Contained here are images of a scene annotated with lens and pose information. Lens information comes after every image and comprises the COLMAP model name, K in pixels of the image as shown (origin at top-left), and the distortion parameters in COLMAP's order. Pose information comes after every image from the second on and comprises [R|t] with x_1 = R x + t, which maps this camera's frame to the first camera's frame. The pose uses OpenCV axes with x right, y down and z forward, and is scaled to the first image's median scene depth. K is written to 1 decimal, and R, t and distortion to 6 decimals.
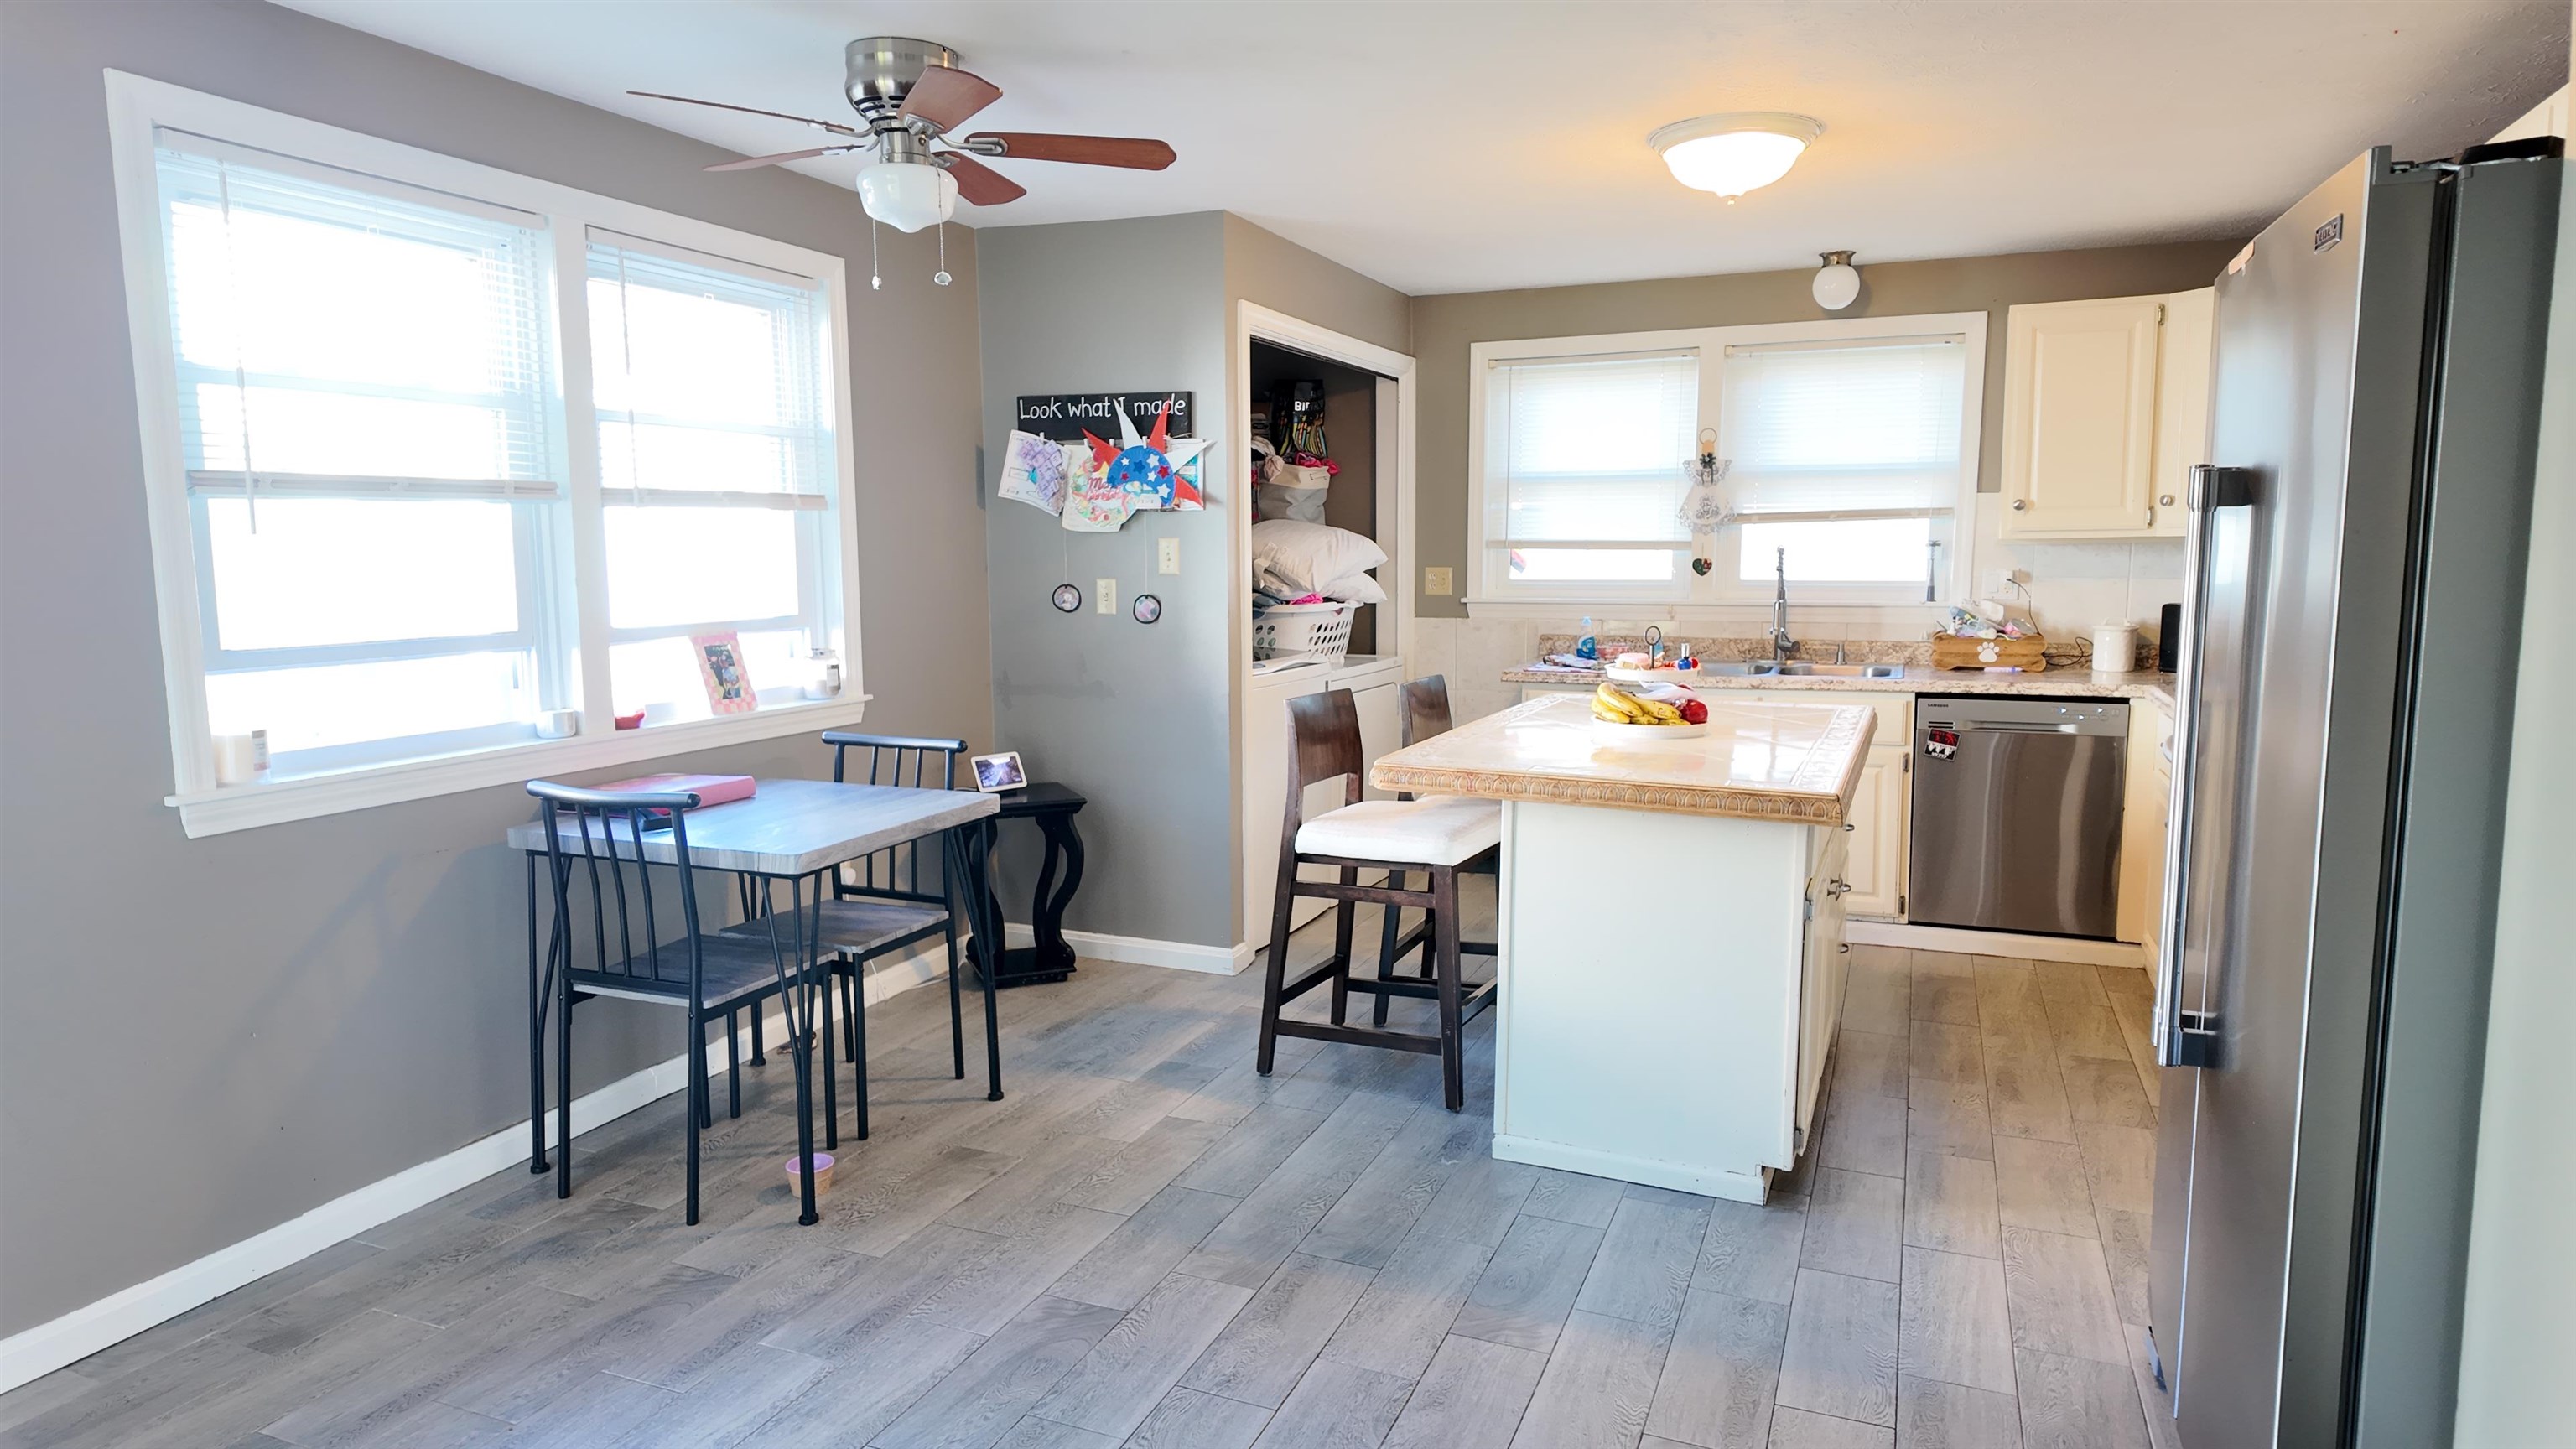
lens RADIAL K [[1479.9, 0, 1288.6], [0, 1479.9, 664.7], [0, 0, 1]] dist [0.191641, -0.000521]
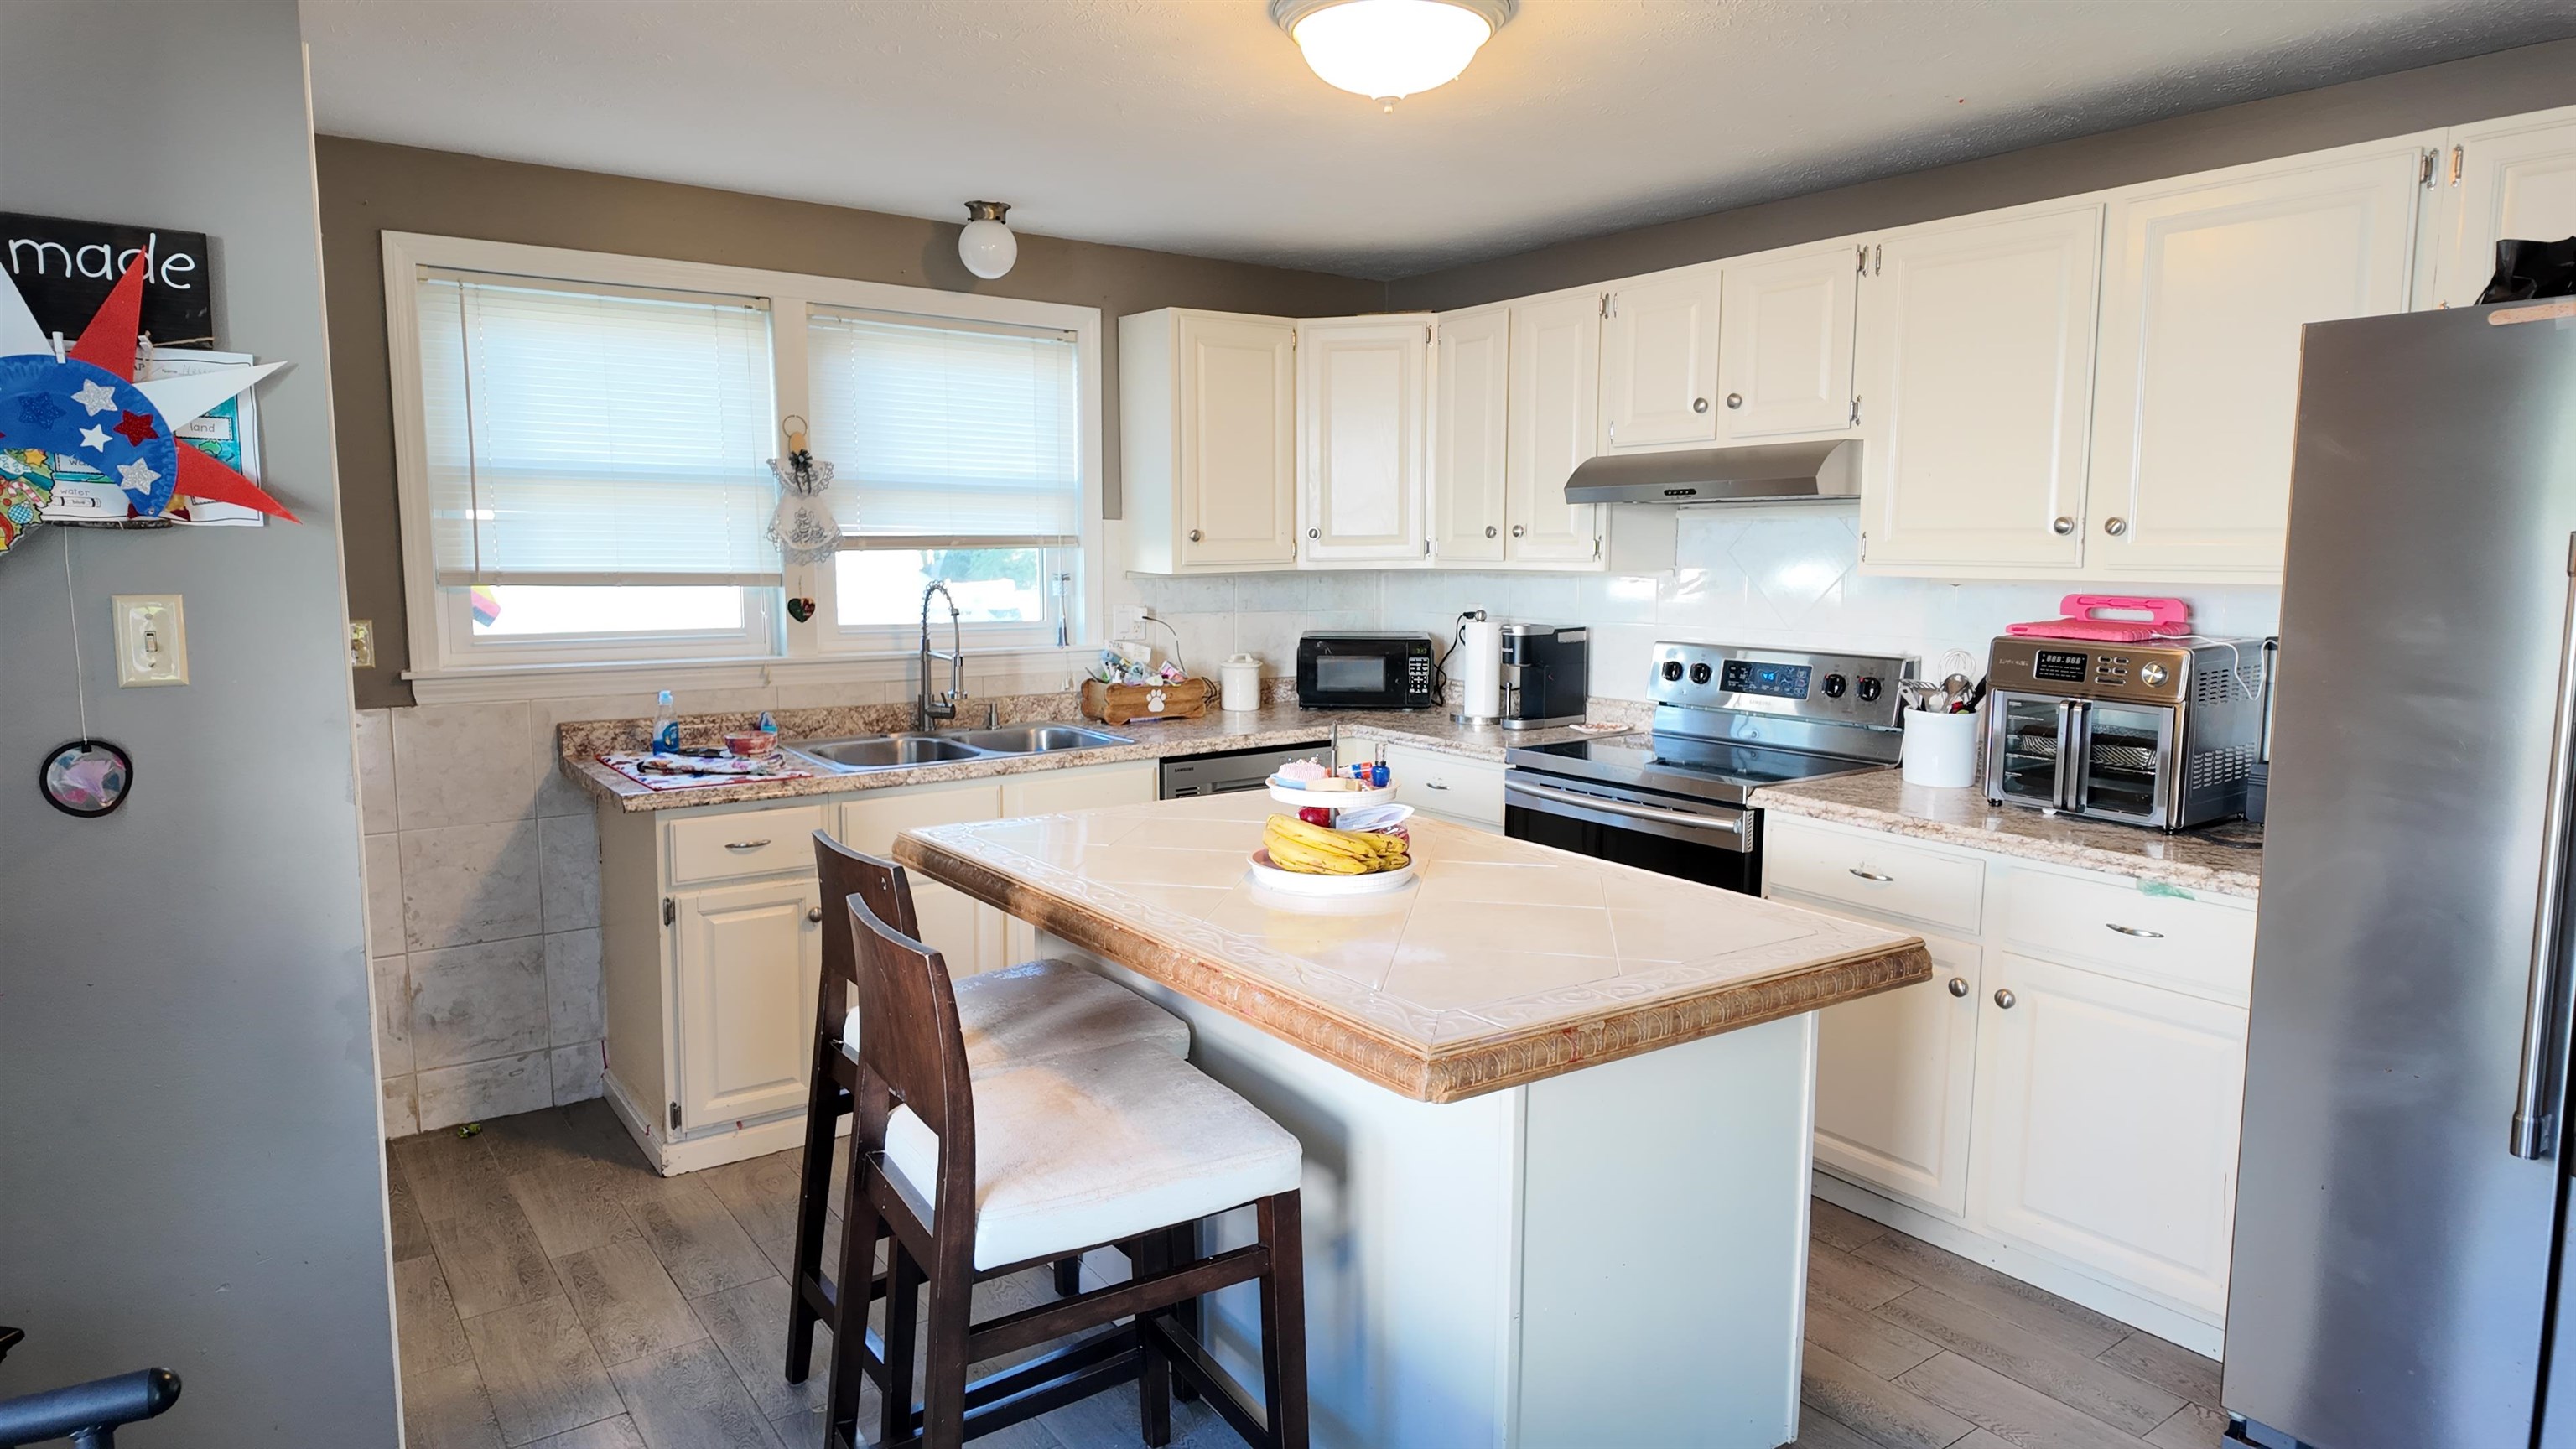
lens RADIAL K [[1521.0, 0, 1246.7], [0, 1521.0, 718.6], [0, 0, 1]] dist [0.030357, -0.002579]
pose [[0.540741, -0.096072, 0.835685, -0.247801], [0.069214, 0.995169, 0.069621, -0.055335], [-0.838337, 0.020194, 0.544779, 0.479111]]
